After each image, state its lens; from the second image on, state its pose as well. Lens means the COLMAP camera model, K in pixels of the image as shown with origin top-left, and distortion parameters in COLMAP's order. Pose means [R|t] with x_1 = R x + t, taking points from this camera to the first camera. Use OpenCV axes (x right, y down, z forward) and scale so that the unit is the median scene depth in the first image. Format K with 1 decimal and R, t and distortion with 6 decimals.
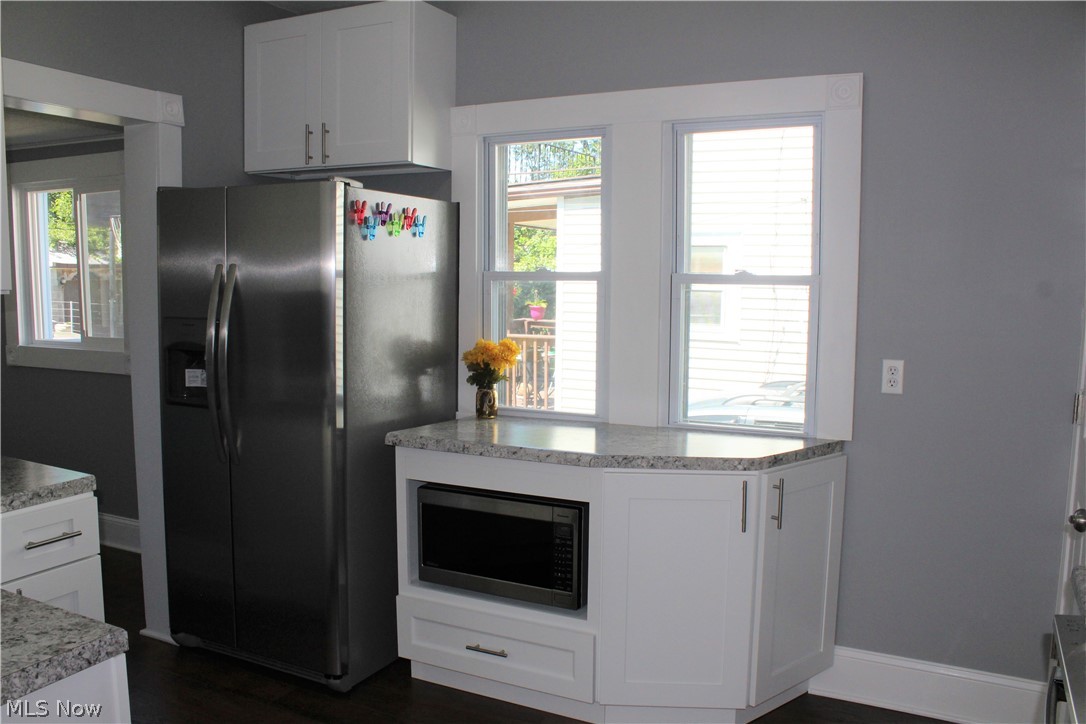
lens RADIAL K [[896.4, 0, 517.2], [0, 896.4, 374.8], [0, 0, 1]] dist [-0.158963, 0.143222]
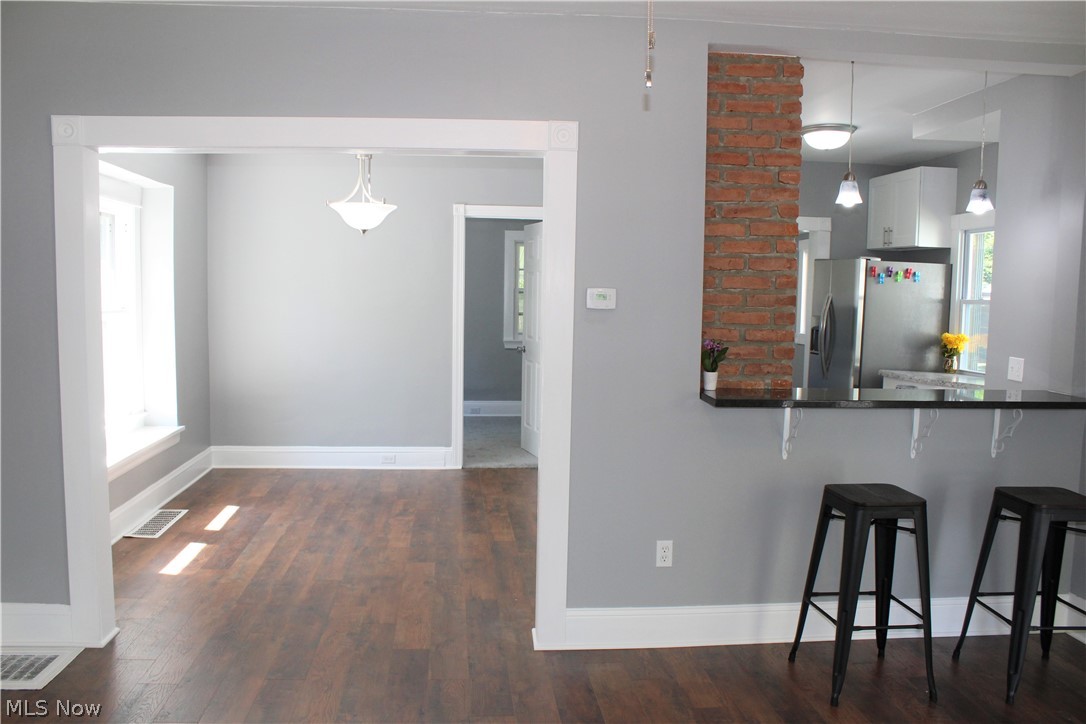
lens RADIAL K [[889.9, 0, 514.0], [0, 889.9, 377.2], [0, 0, 1]] dist [-0.163771, 0.123195]
pose [[0.523325, 0.083563, -0.848026, 1.141370], [-0.106126, 0.993823, 0.032438, 0.102981], [0.845499, 0.073022, 0.528961, -0.860239]]
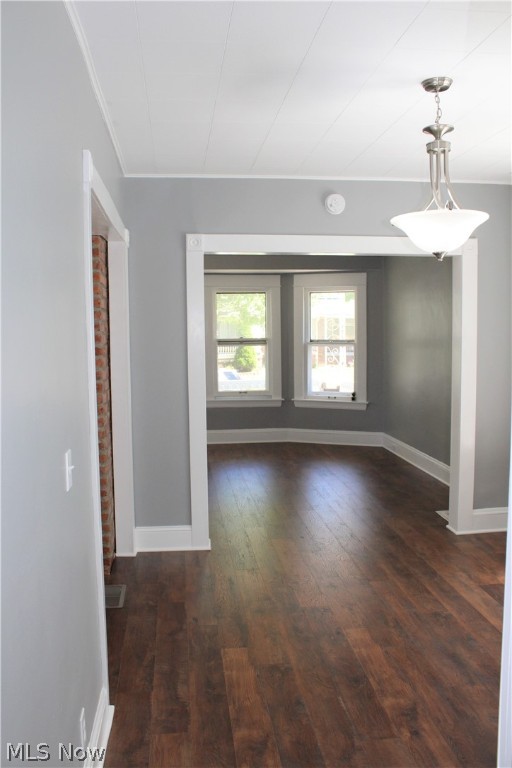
lens RADIAL K [[644.8, 0, 232.4], [0, 644.8, 376.8], [0, 0, 1]] dist [-0.176707, 0.141671]
pose [[-0.536660, -0.063819, 0.841382, -1.016956], [0.108505, 0.983638, 0.143817, -0.079563], [-0.836793, 0.168474, -0.520954, 0.450477]]
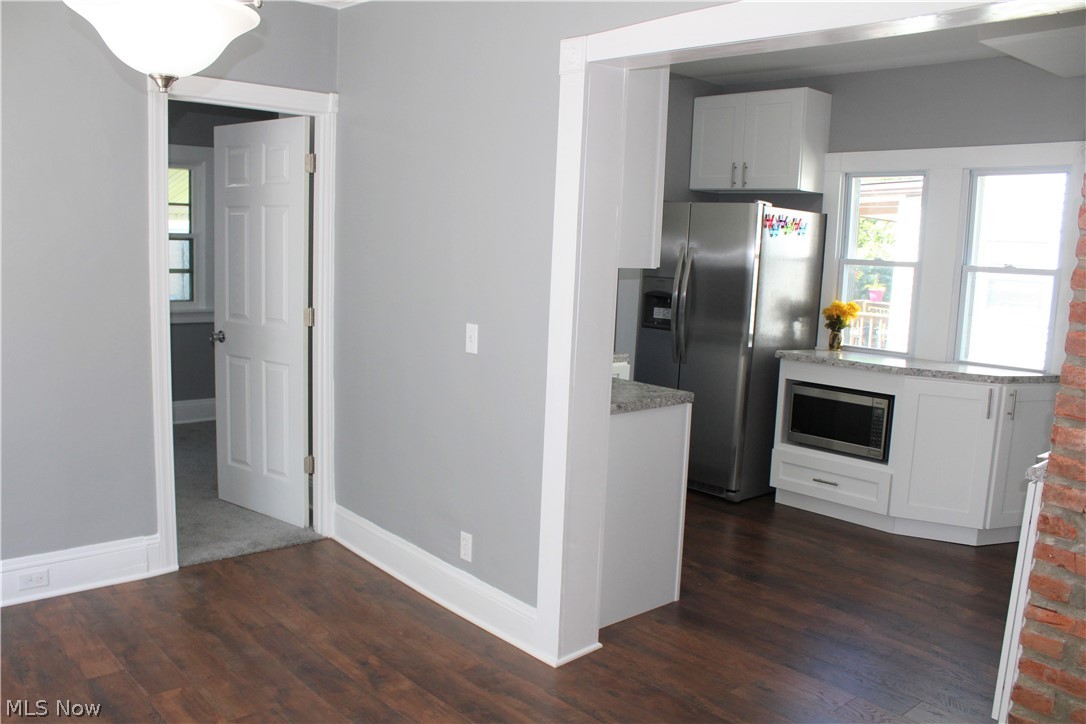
lens RADIAL K [[889.9, 0, 514.0], [0, 889.9, 377.2], [0, 0, 1]] dist [-0.163771, 0.123195]
pose [[0.930174, 0.080684, -0.358144, -0.007054], [-0.070021, 0.996633, 0.042667, 0.074342], [0.360381, -0.014610, 0.932691, -0.699024]]
